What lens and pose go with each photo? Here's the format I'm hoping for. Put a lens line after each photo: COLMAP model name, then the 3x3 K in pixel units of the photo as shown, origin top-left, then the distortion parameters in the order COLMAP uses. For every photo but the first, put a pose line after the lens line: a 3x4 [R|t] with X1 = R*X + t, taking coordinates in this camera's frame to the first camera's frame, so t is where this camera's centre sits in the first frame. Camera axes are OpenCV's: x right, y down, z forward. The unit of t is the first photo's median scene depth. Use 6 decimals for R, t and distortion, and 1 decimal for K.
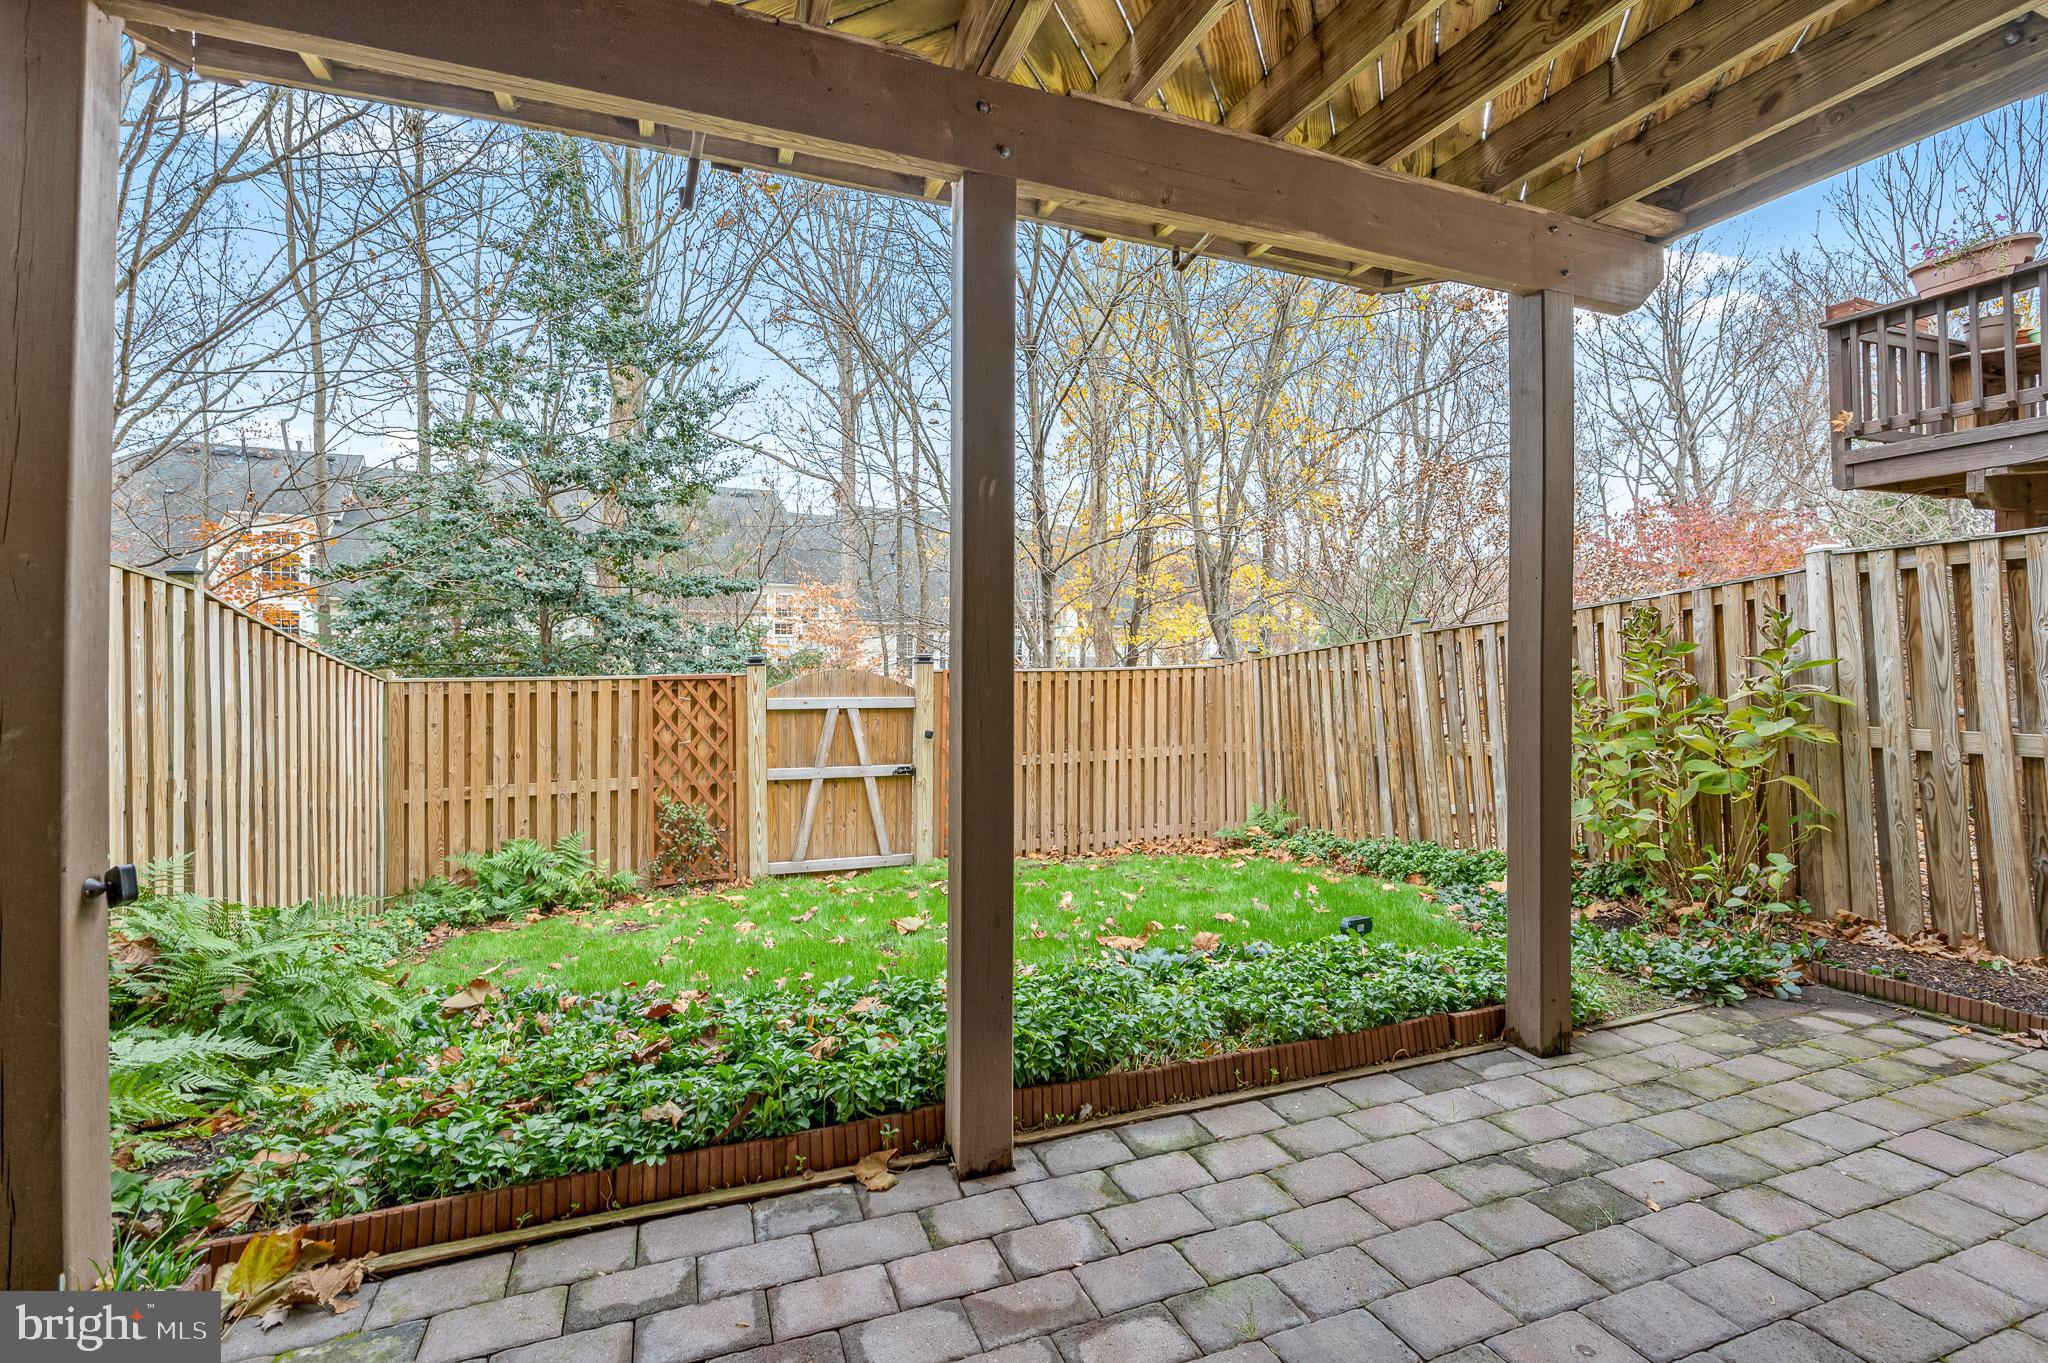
lens RADIAL K [[899.8, 0, 1024.0], [0, 899.8, 681.5], [0, 0, 1]] dist [0.001827, 0.000106]
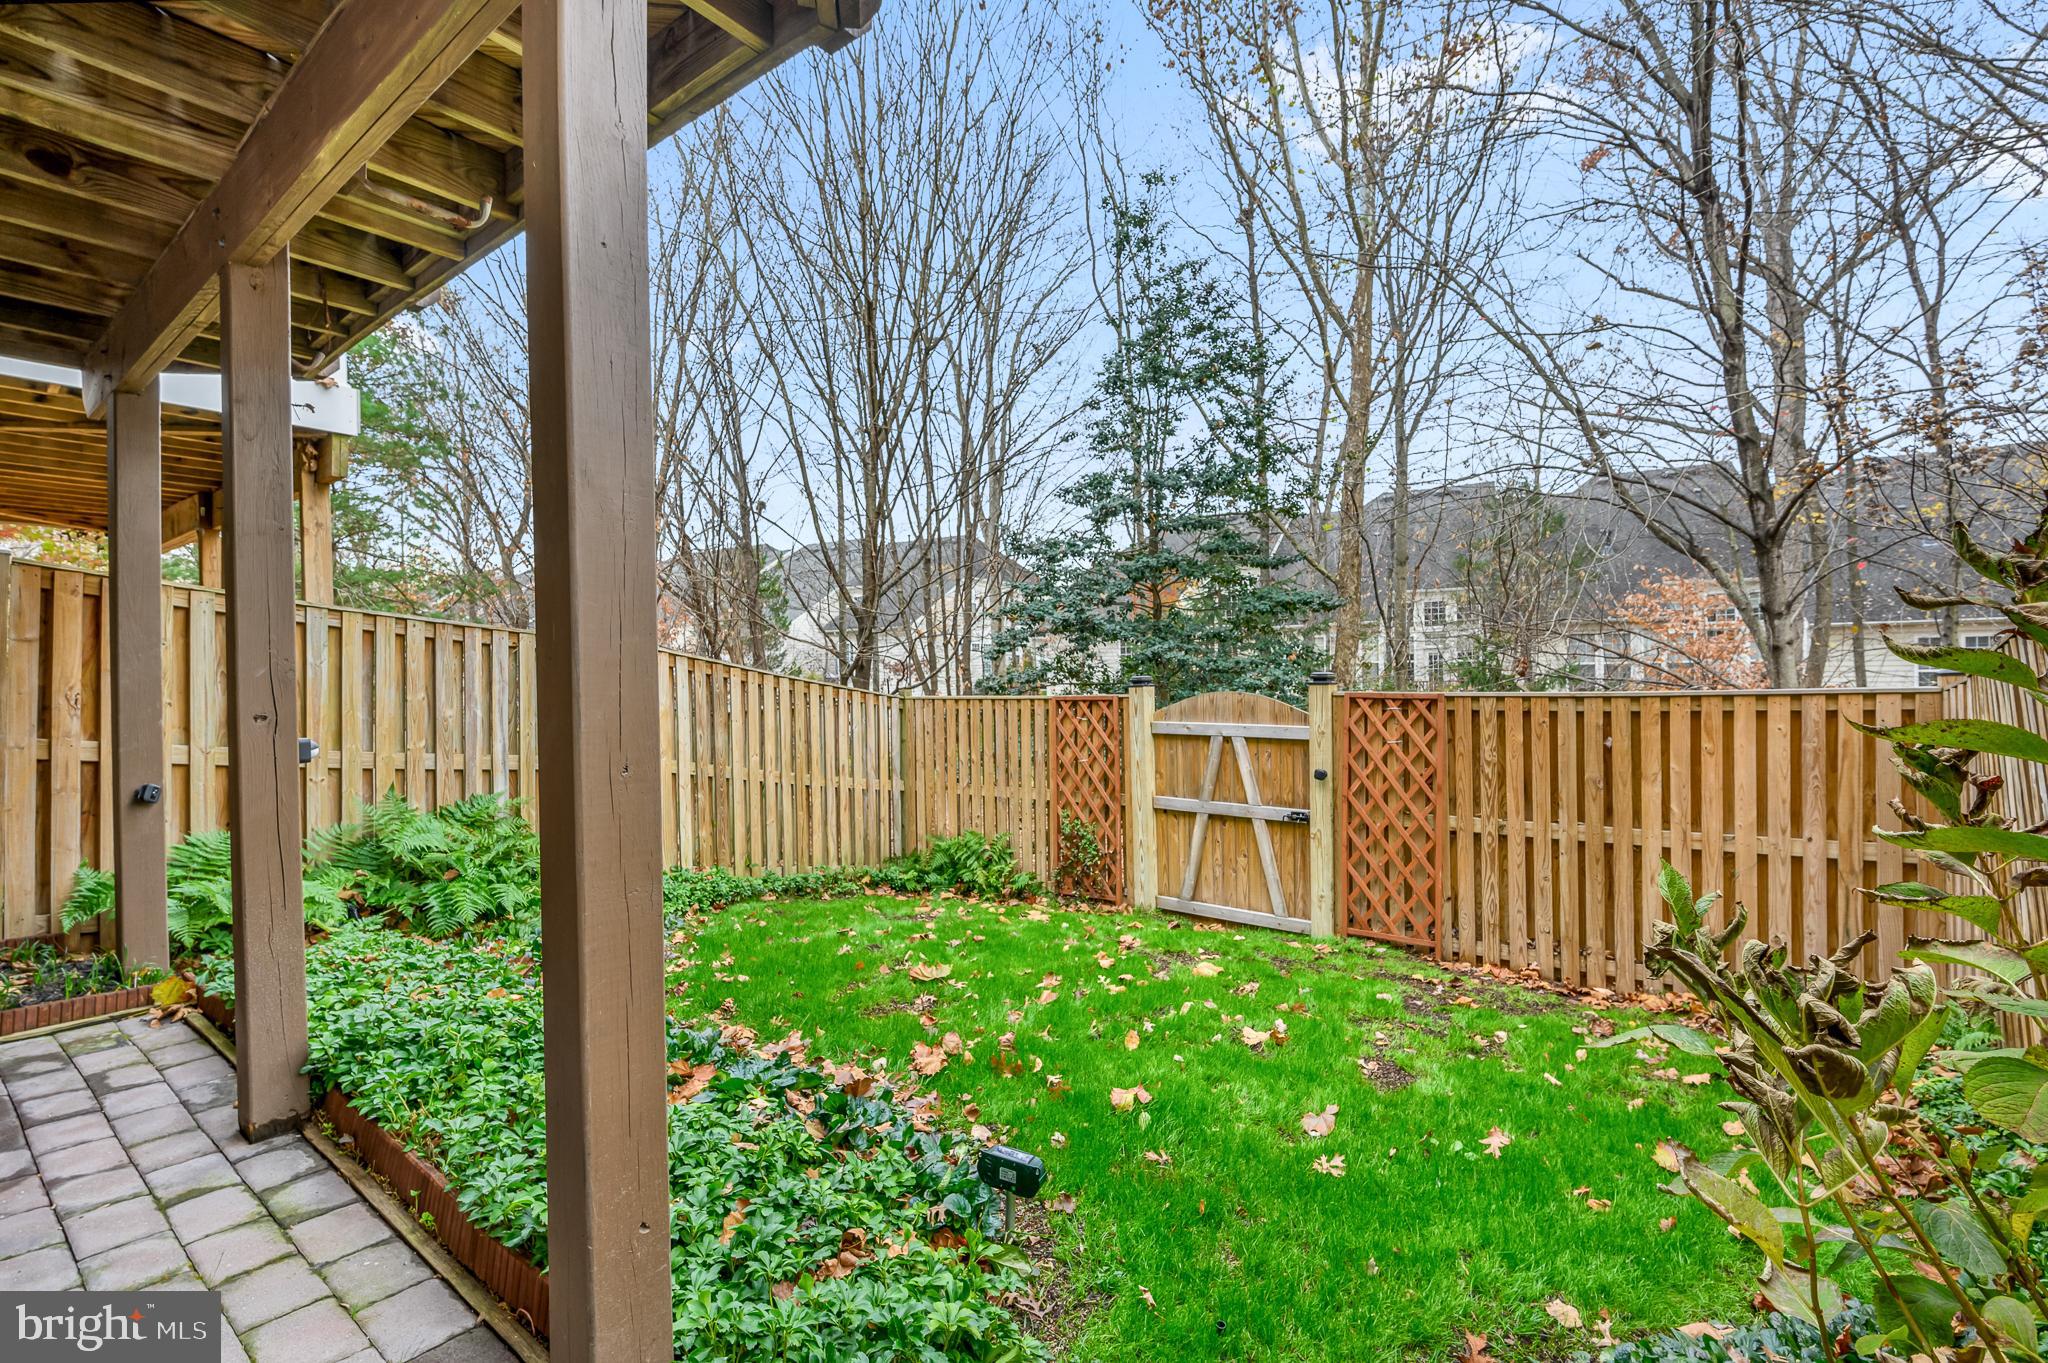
lens RADIAL K [[899.8, 0, 1024.0], [0, 899.8, 681.5], [0, 0, 1]] dist [0.001827, 0.000106]
pose [[0.517778, -0.001515, -0.855513, 0.442066], [-0.013591, 0.999858, -0.009997, -0.011742], [0.855407, 0.016803, 0.517684, 0.373894]]
